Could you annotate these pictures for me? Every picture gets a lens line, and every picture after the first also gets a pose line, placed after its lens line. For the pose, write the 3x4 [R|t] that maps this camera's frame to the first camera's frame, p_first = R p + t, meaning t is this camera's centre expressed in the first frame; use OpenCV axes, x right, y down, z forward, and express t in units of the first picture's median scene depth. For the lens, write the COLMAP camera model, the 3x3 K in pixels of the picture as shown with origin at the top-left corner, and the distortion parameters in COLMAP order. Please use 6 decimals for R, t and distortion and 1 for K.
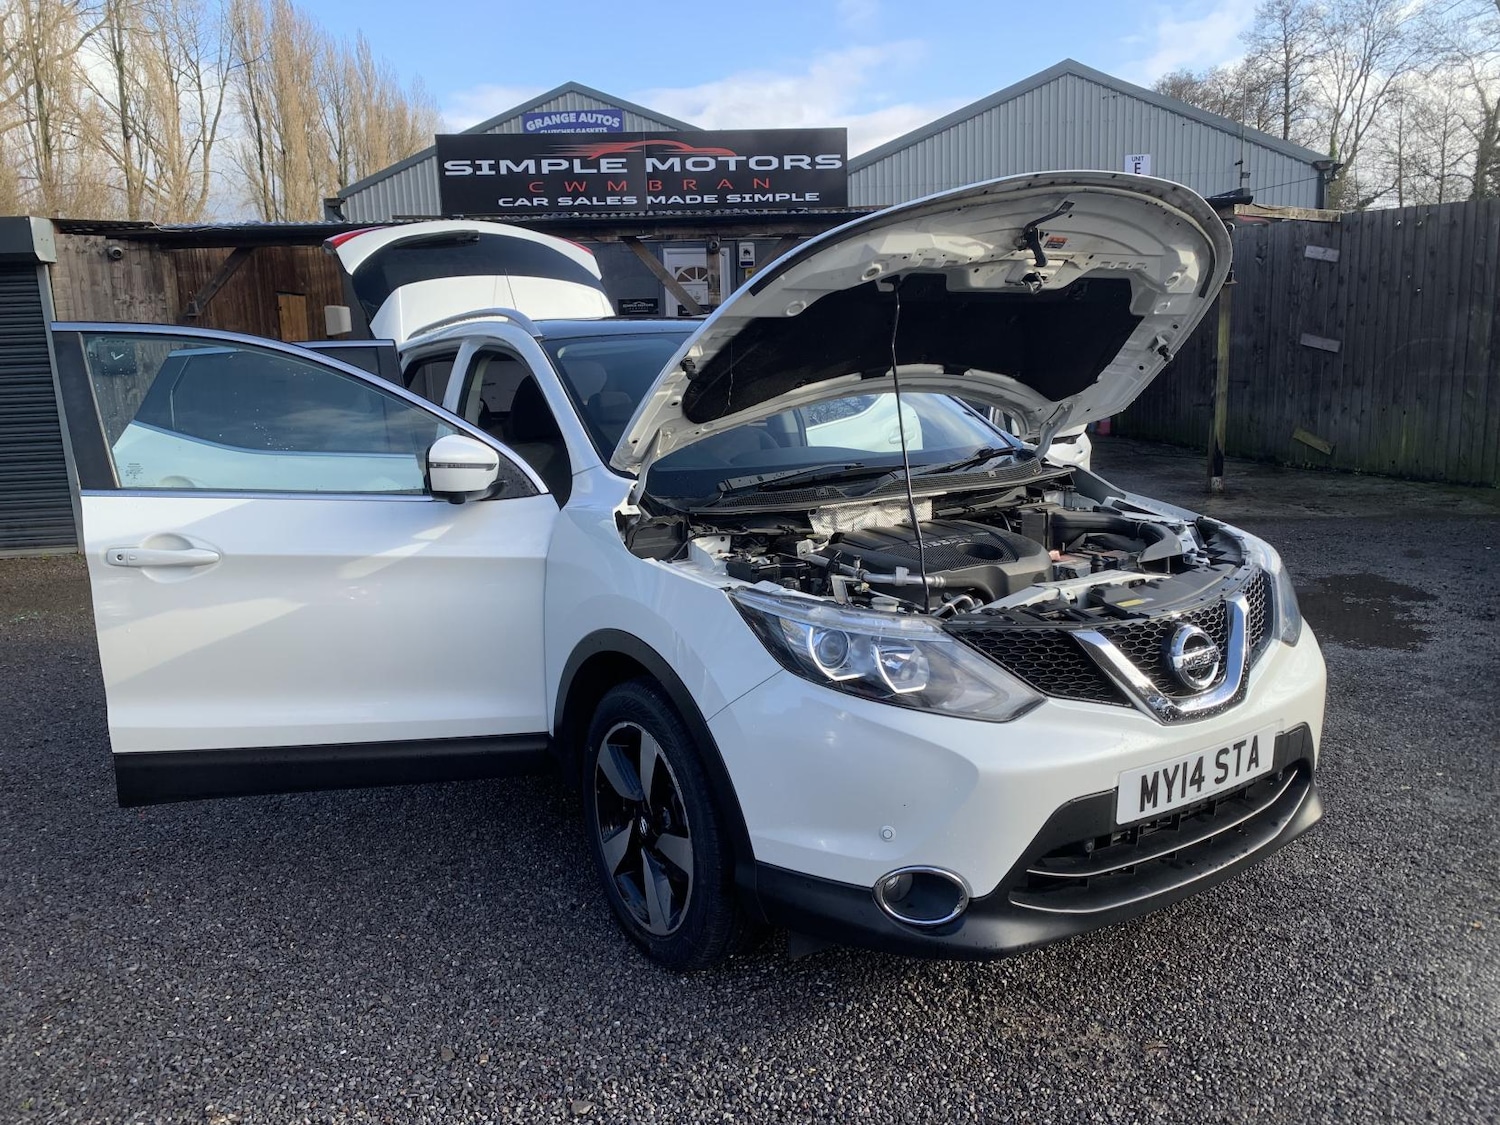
lens RADIAL K [[1155.9, 0, 755.6], [0, 1155.9, 553.7], [0, 0, 1]] dist [0.005856, -0.003913]
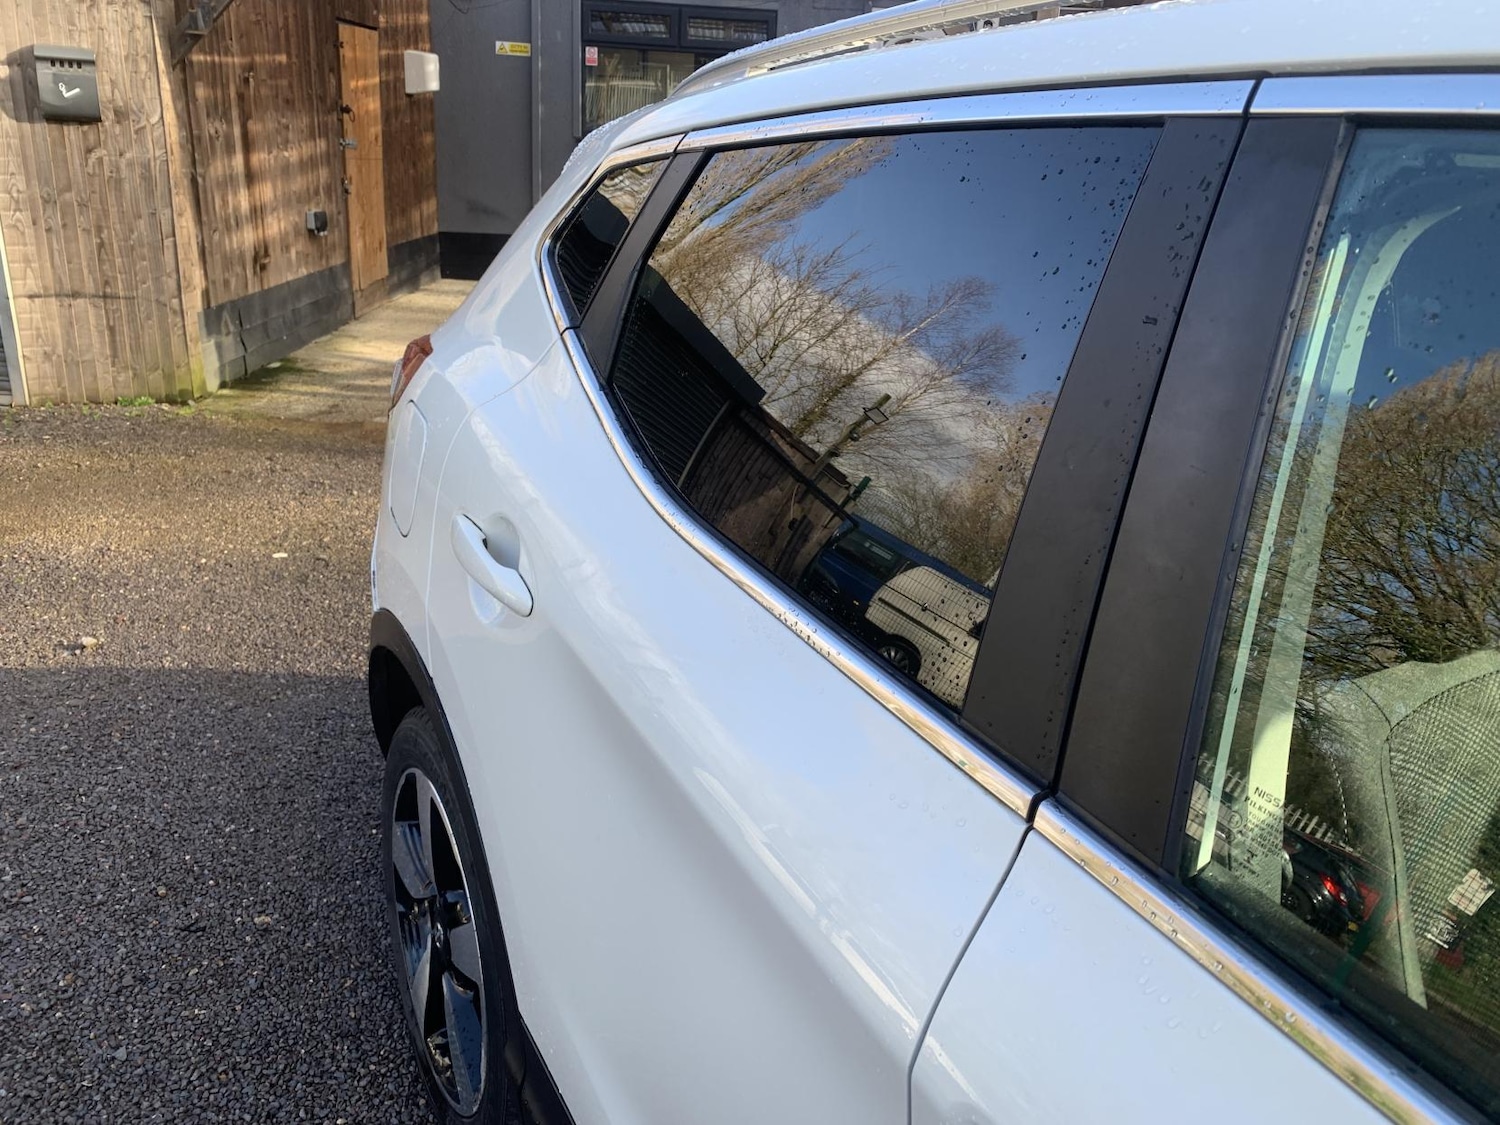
lens RADIAL K [[1155.9, 0, 750.7], [0, 1155.9, 548.1], [0, 0, 1]] dist [0.005856, -0.003913]
pose [[0.993600, 0.105628, -0.040021, -0.146837], [-0.098201, 0.982859, 0.156031, -0.065604], [0.055816, -0.151102, 0.986941, 0.386913]]
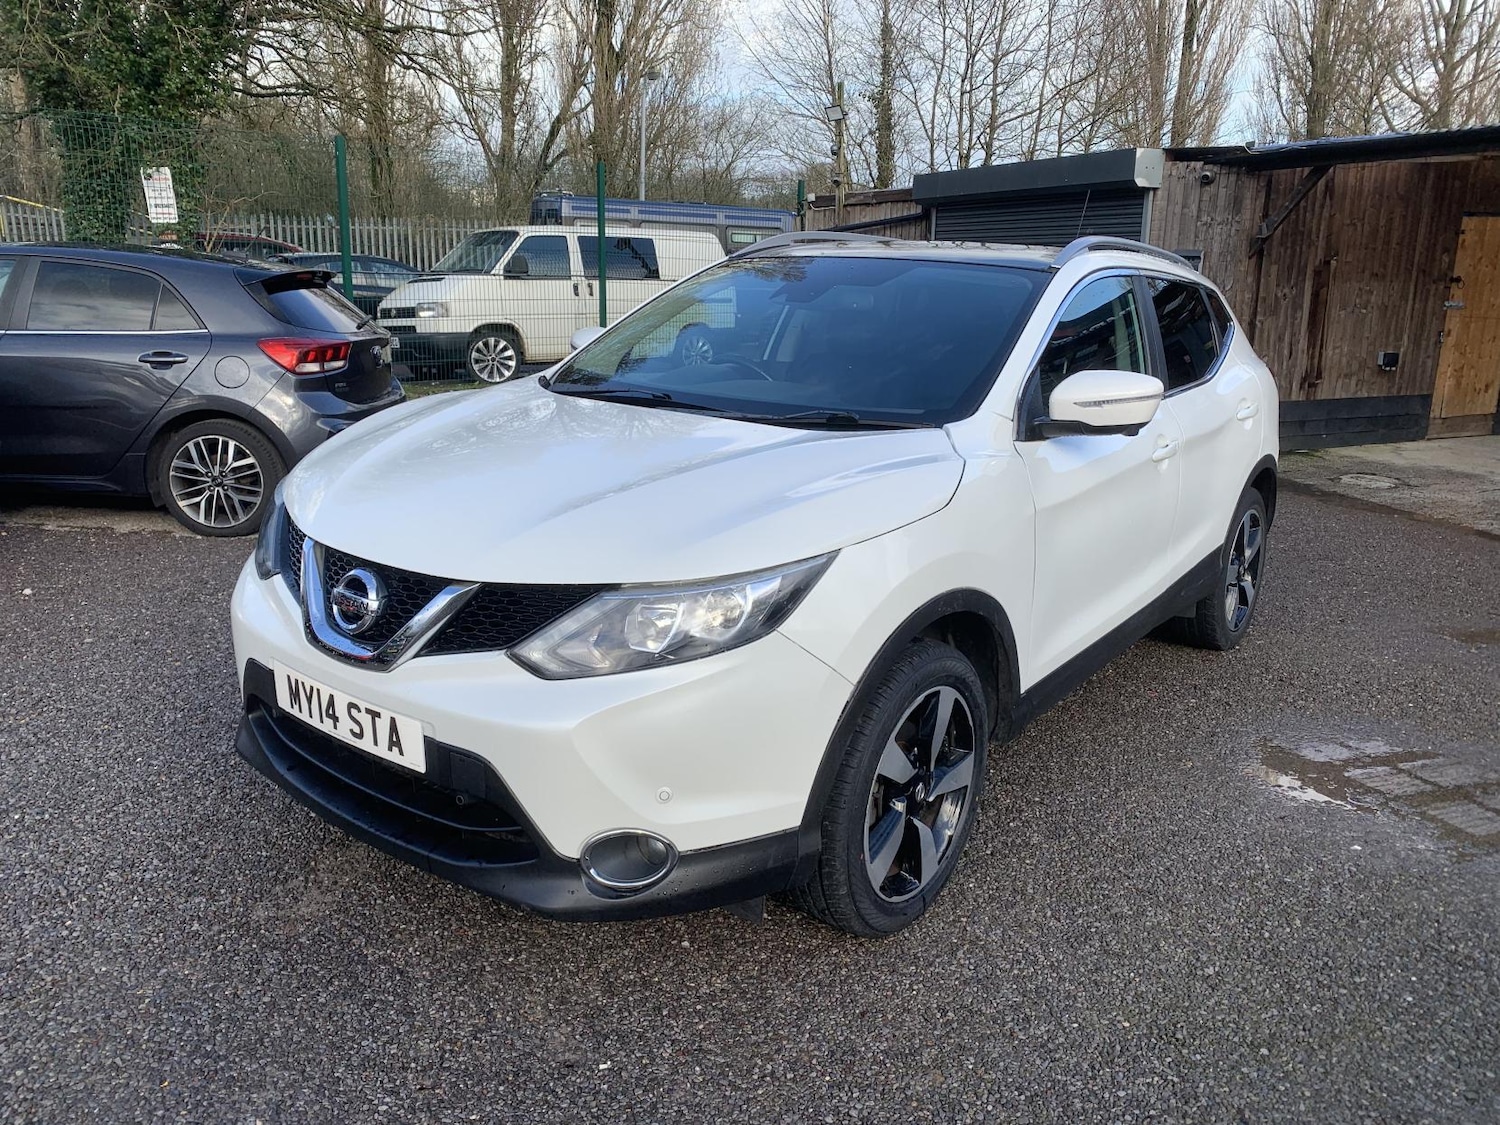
lens RADIAL K [[1155.9, 0, 767.3], [0, 1155.9, 549.1], [0, 0, 1]] dist [0.005856, -0.003913]
pose [[0.330609, 0.261513, -0.906812, 0.383735], [-0.205987, 0.957672, 0.201080, -0.061345], [0.921014, 0.120313, 0.370483, 0.268527]]
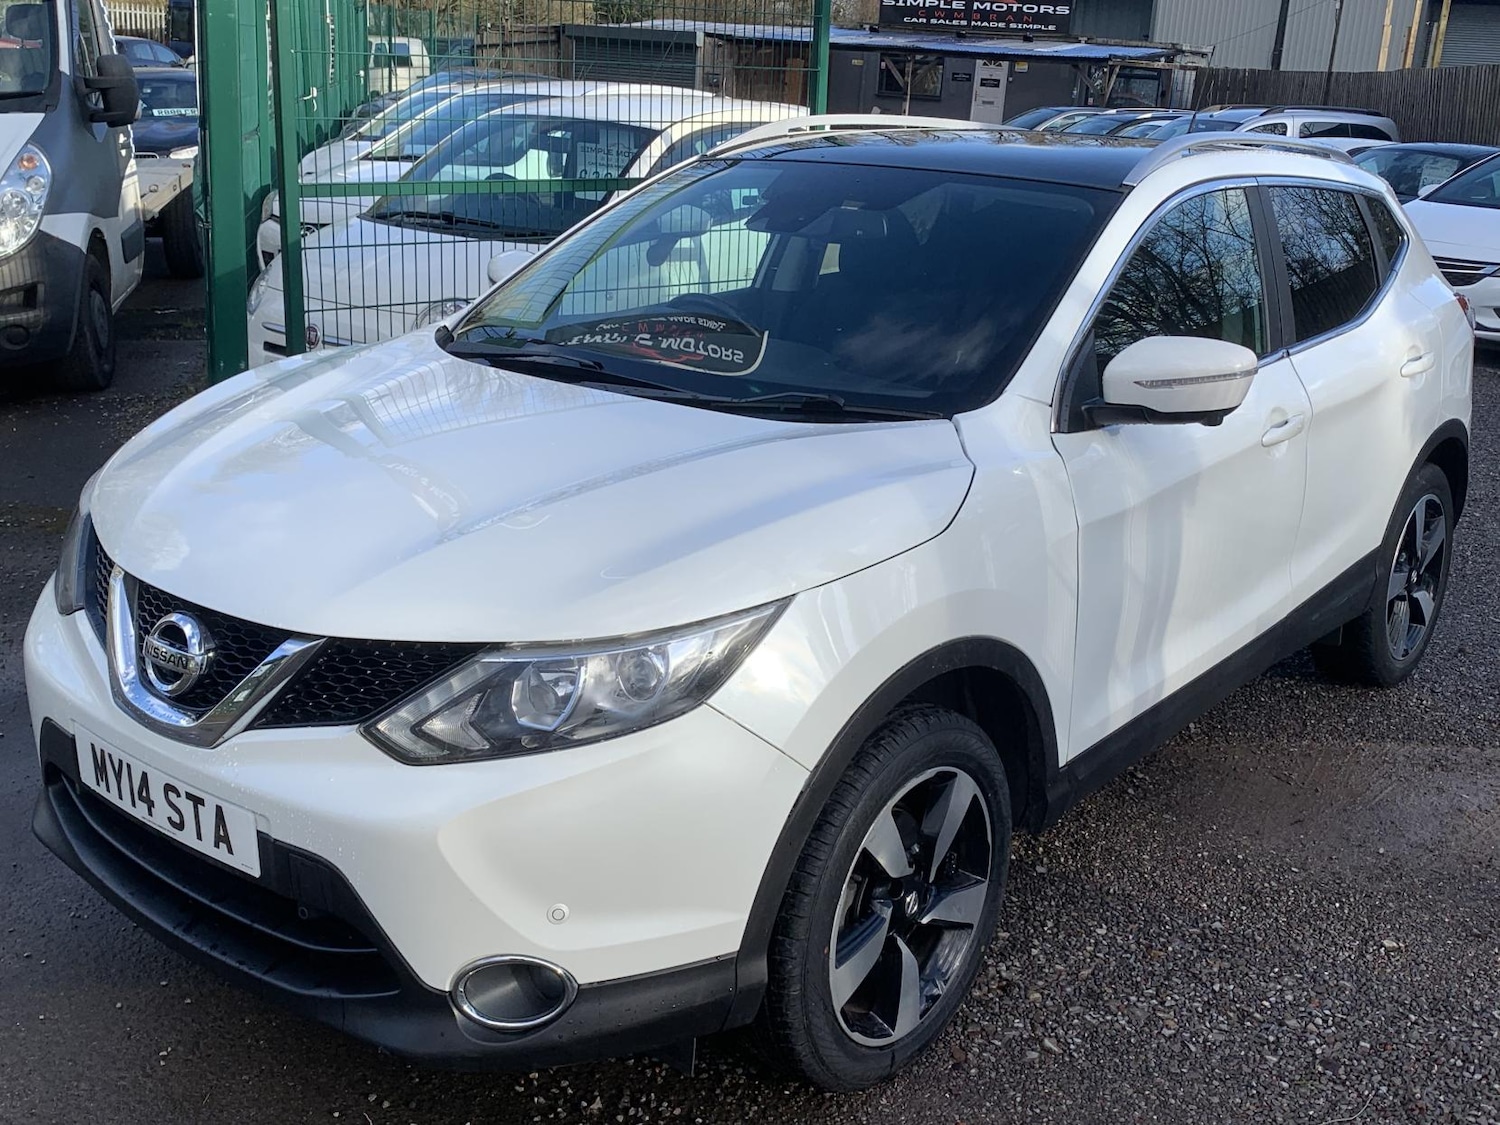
lens RADIAL K [[1622.1, 0, 754.6], [0, 1622.1, 553.0], [0, 0, 1]] dist [0.051213, 0.000000]
pose [[0.290701, 0.298281, -0.909132, 0.405545], [-0.203279, 0.947728, 0.245944, -0.087786], [0.934971, 0.113311, 0.336140, 0.278444]]
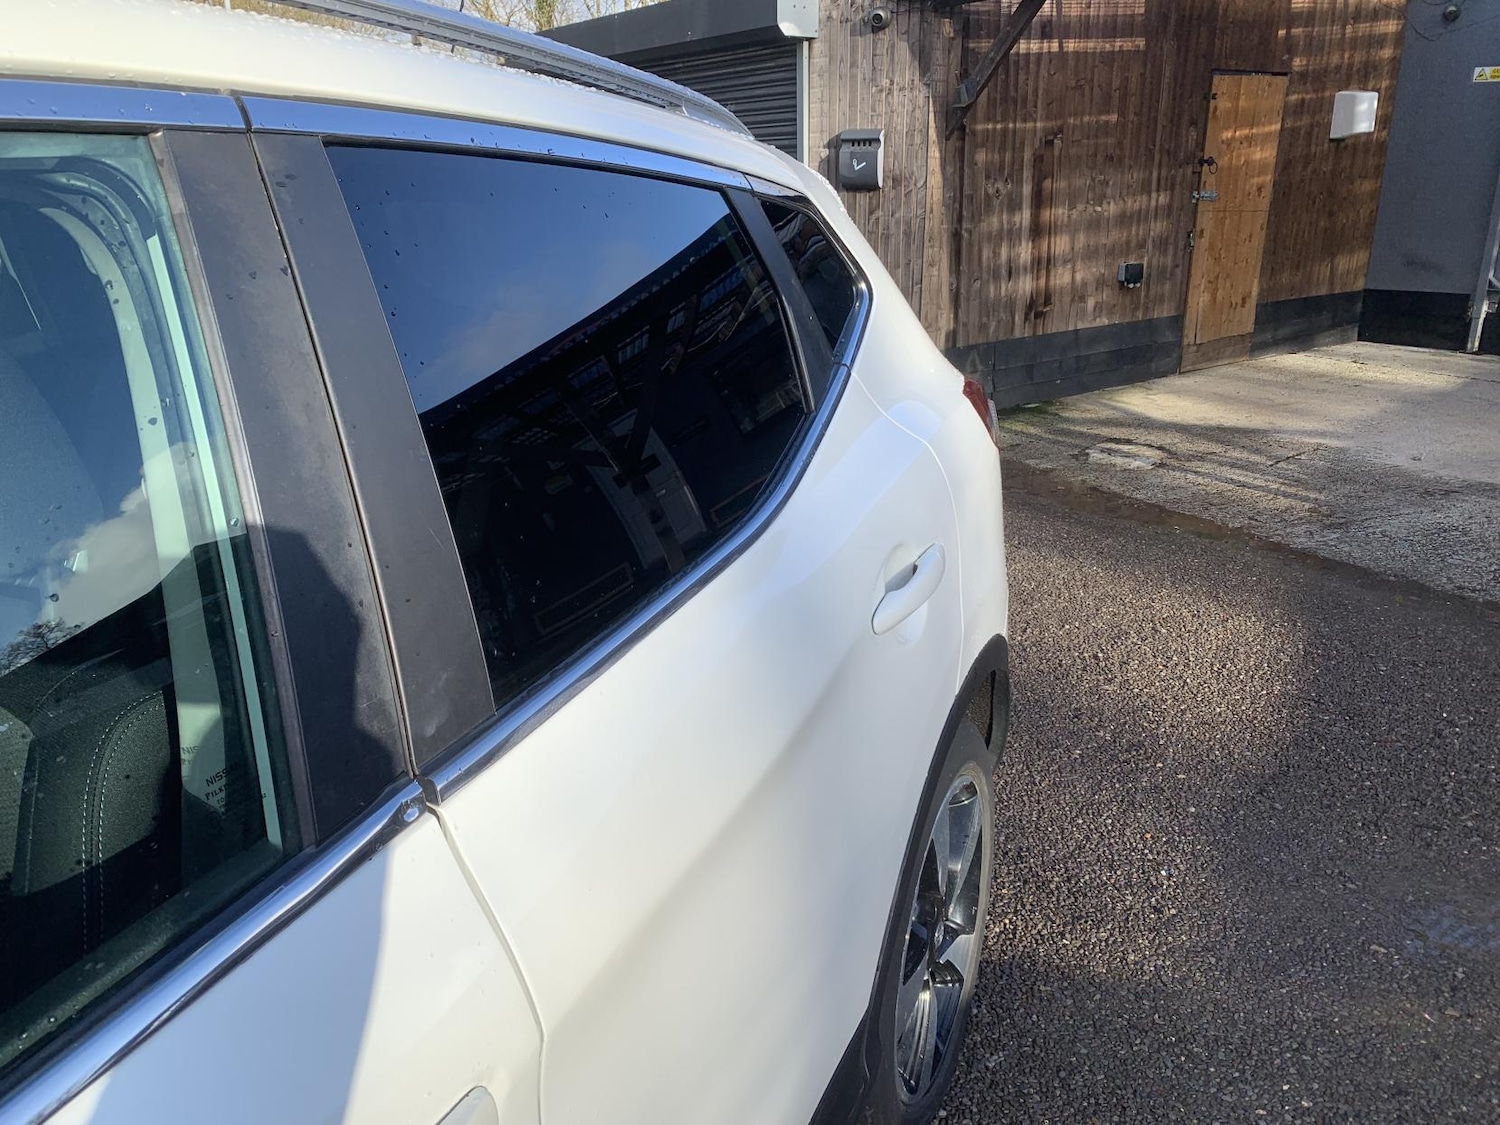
lens RADIAL K [[1155.9, 0, 747.6], [0, 1155.9, 571.1], [0, 0, 1]] dist [0.005856, -0.003913]
pose [[0.521755, 0.299451, -0.798812, 0.095258], [-0.161266, 0.954108, 0.252333, -0.098299], [0.837714, -0.002835, 0.546102, 0.534392]]
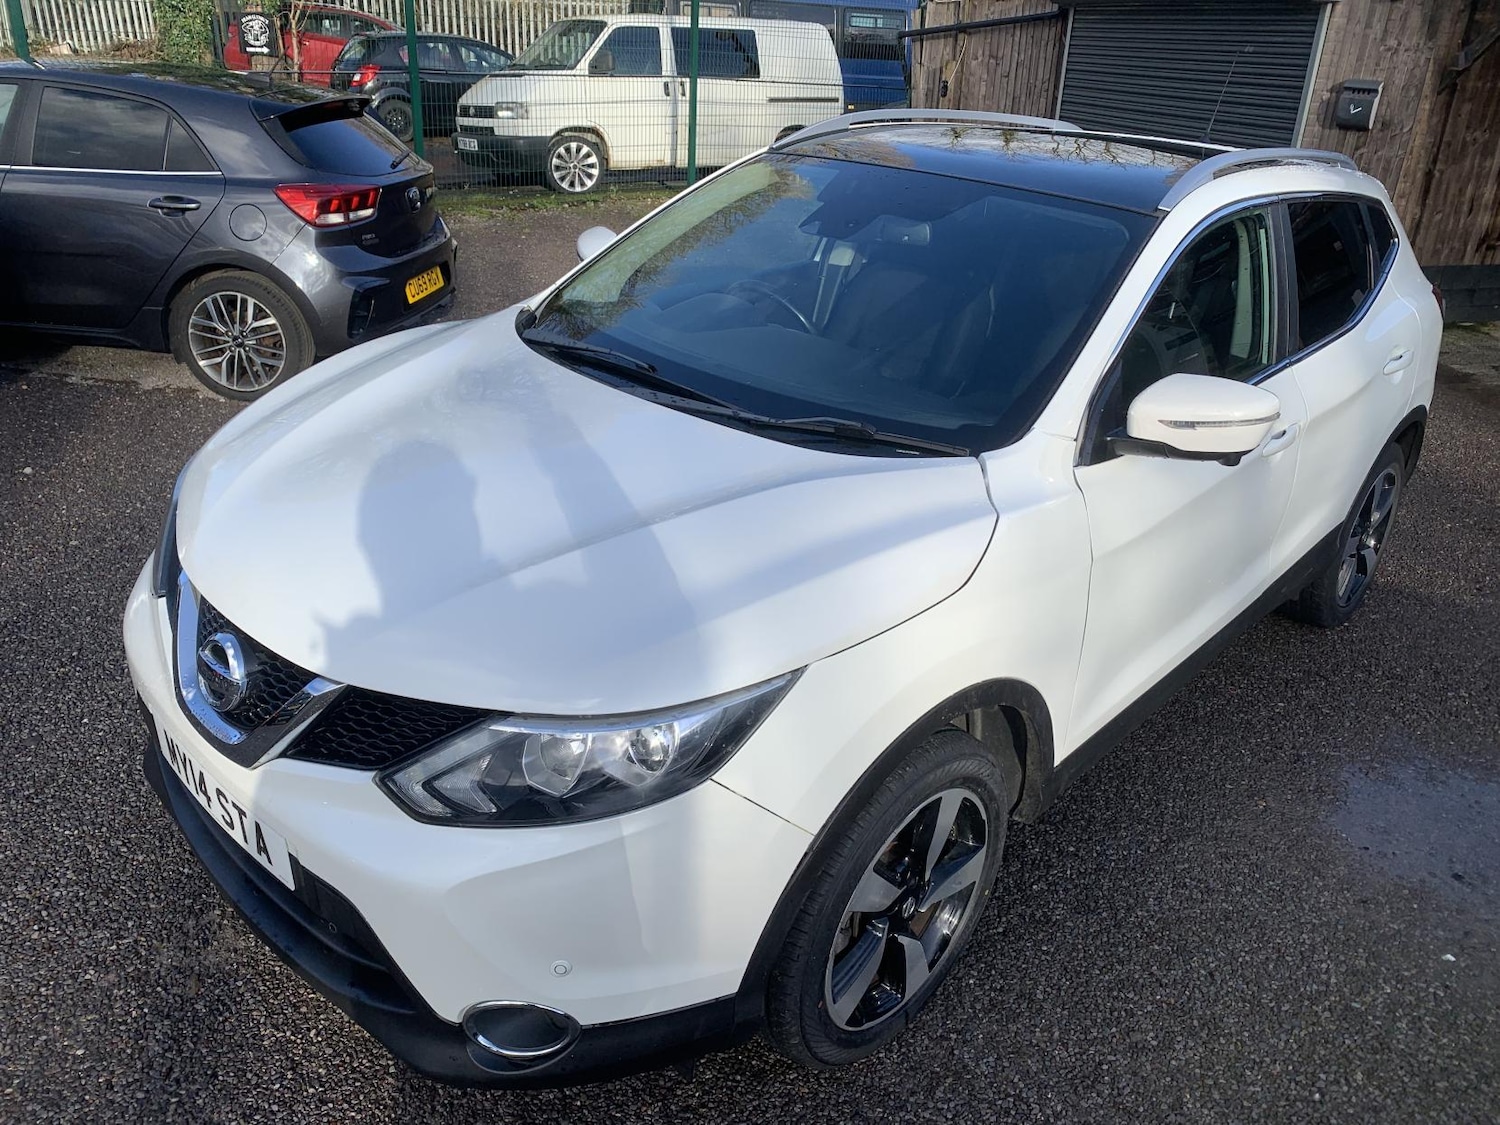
lens RADIAL K [[1155.9, 0, 766.0], [0, 1155.9, 554.5], [0, 0, 1]] dist [0.005856, -0.003913]
pose [[0.227189, 0.441872, -0.867833, 0.316200], [-0.234013, 0.889796, 0.391793, -0.107721], [0.945316, 0.114073, 0.305556, 0.310492]]
